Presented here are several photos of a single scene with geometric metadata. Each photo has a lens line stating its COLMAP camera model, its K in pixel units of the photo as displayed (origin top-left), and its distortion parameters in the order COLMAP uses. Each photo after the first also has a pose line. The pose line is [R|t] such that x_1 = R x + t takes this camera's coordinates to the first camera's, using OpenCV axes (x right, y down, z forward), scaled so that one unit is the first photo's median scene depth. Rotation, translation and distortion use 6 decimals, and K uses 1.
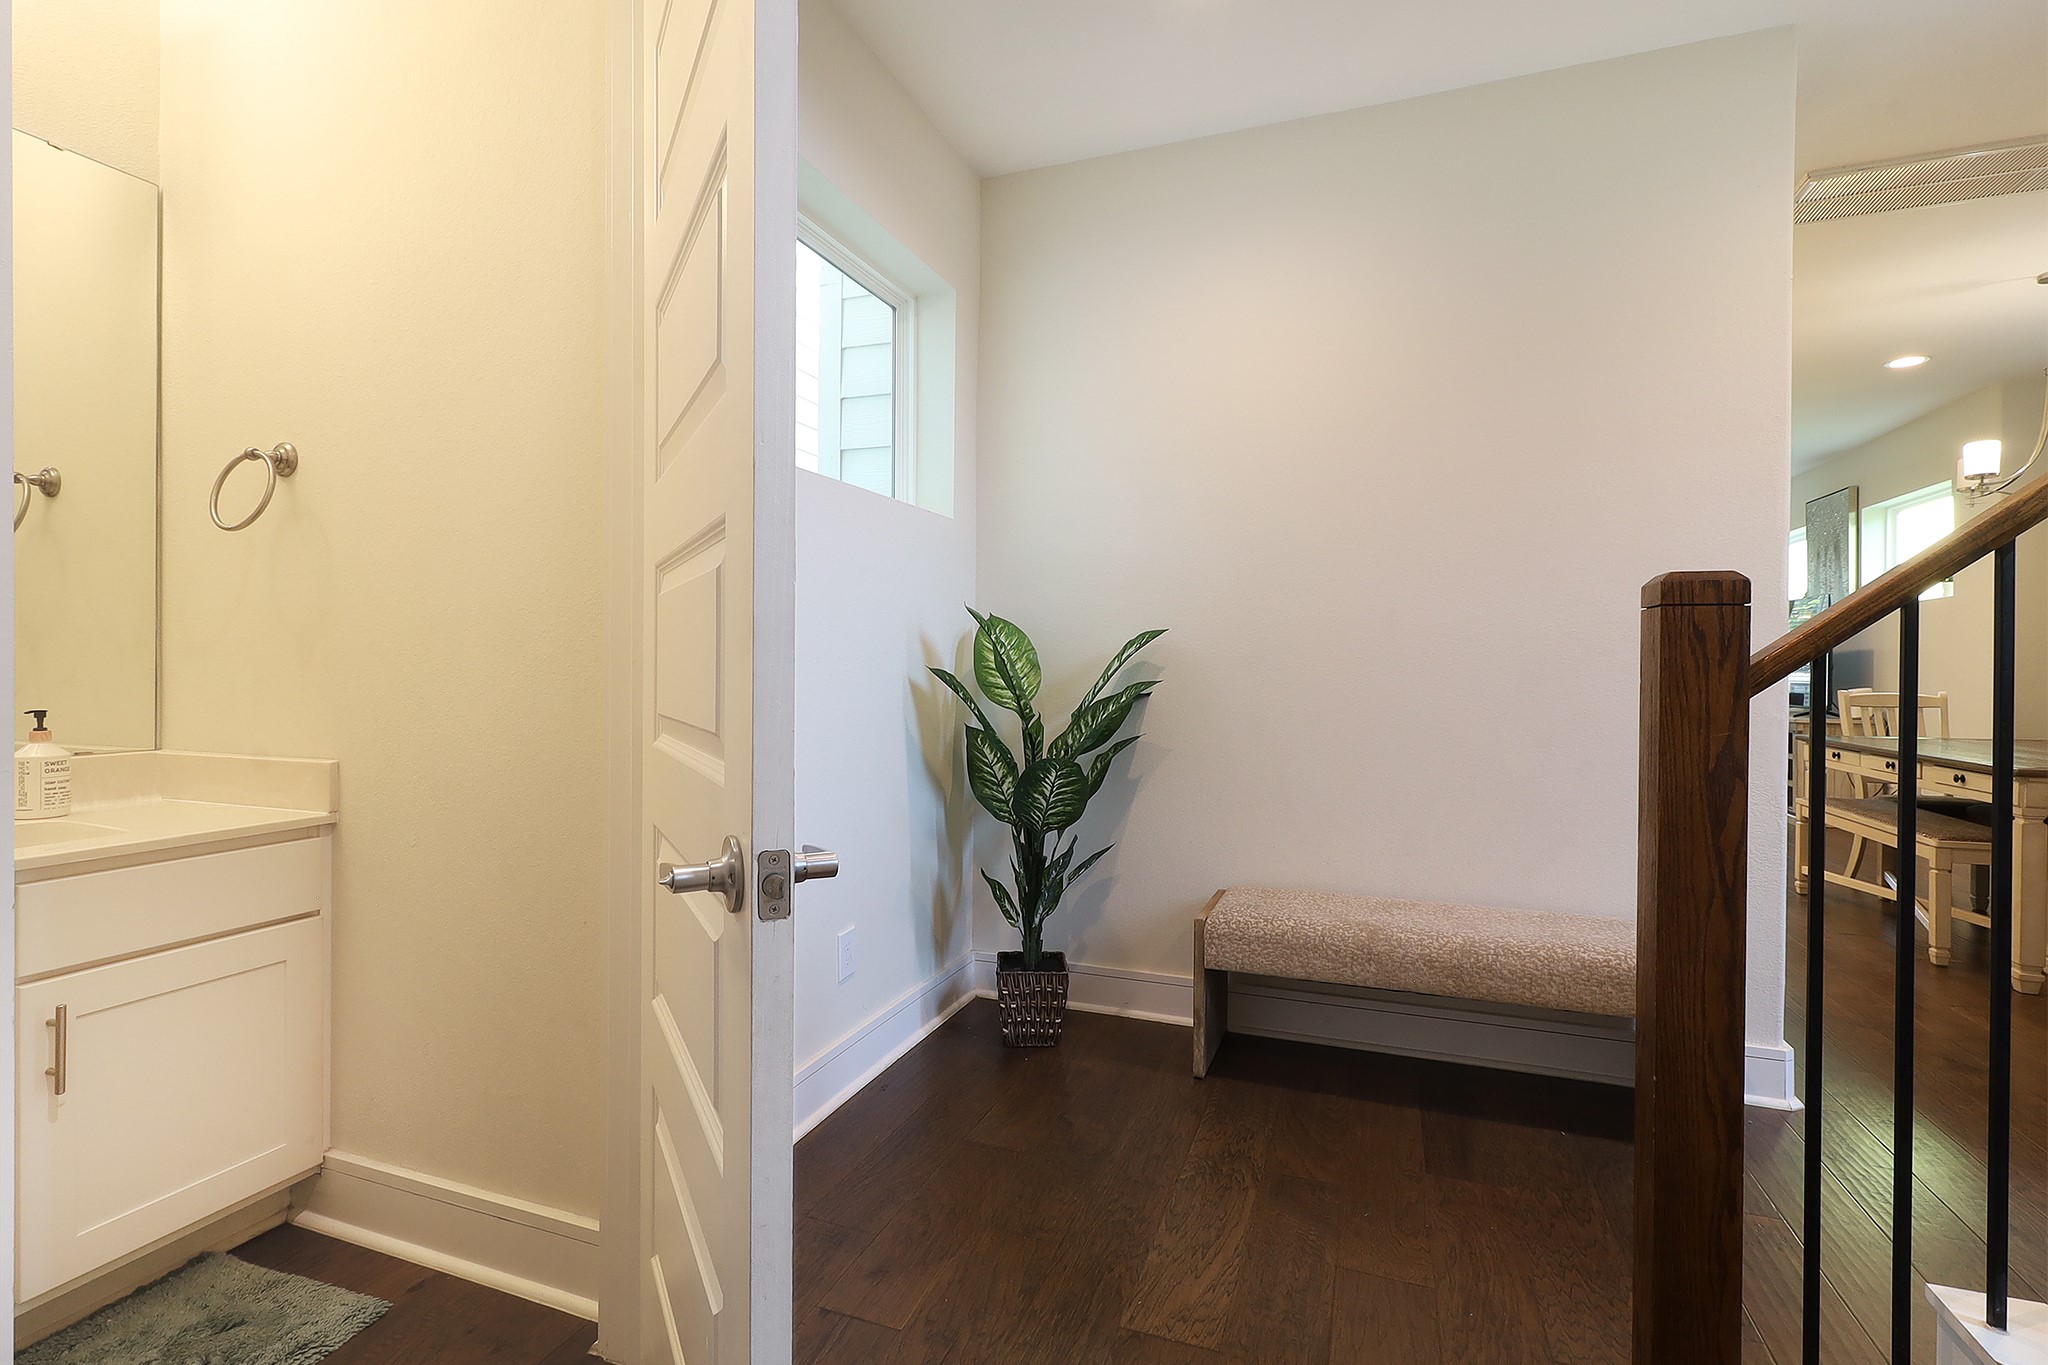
lens RADIAL K [[937.1, 0, 1012.1], [0, 937.1, 682.1], [0, 0, 1]] dist [0.000910, 0.001524]
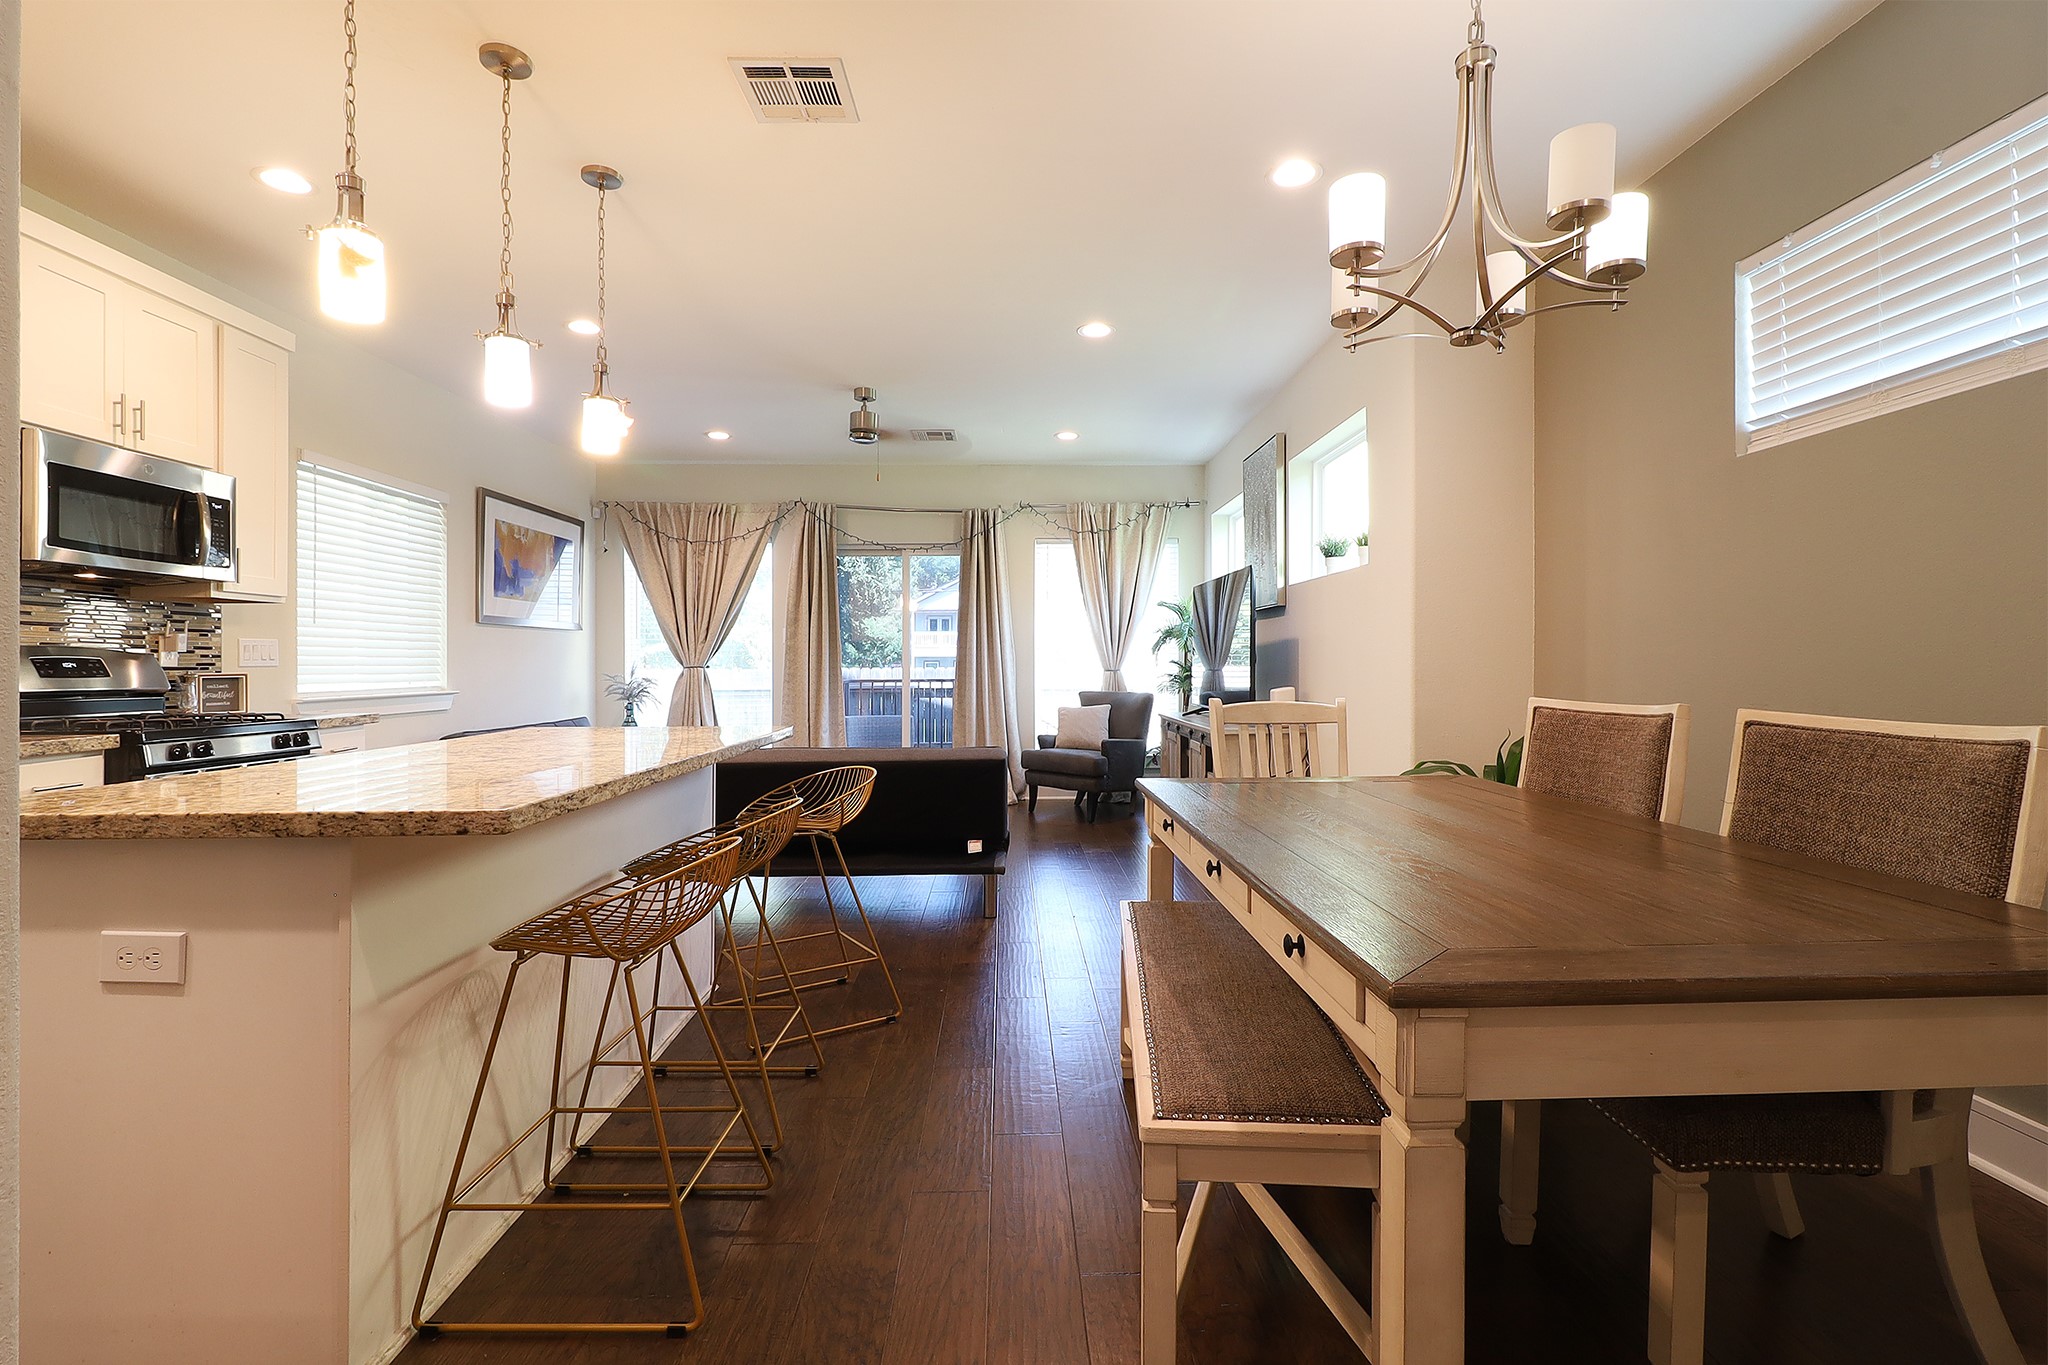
lens RADIAL K [[937.1, 0, 1012.1], [0, 937.1, 682.1], [0, 0, 1]] dist [0.000910, 0.001524]
pose [[0.926839, -0.008214, 0.375368, 0.394222], [0.007917, 0.999966, 0.002332, -0.002582], [-0.375375, 0.000810, 0.926873, 0.358518]]
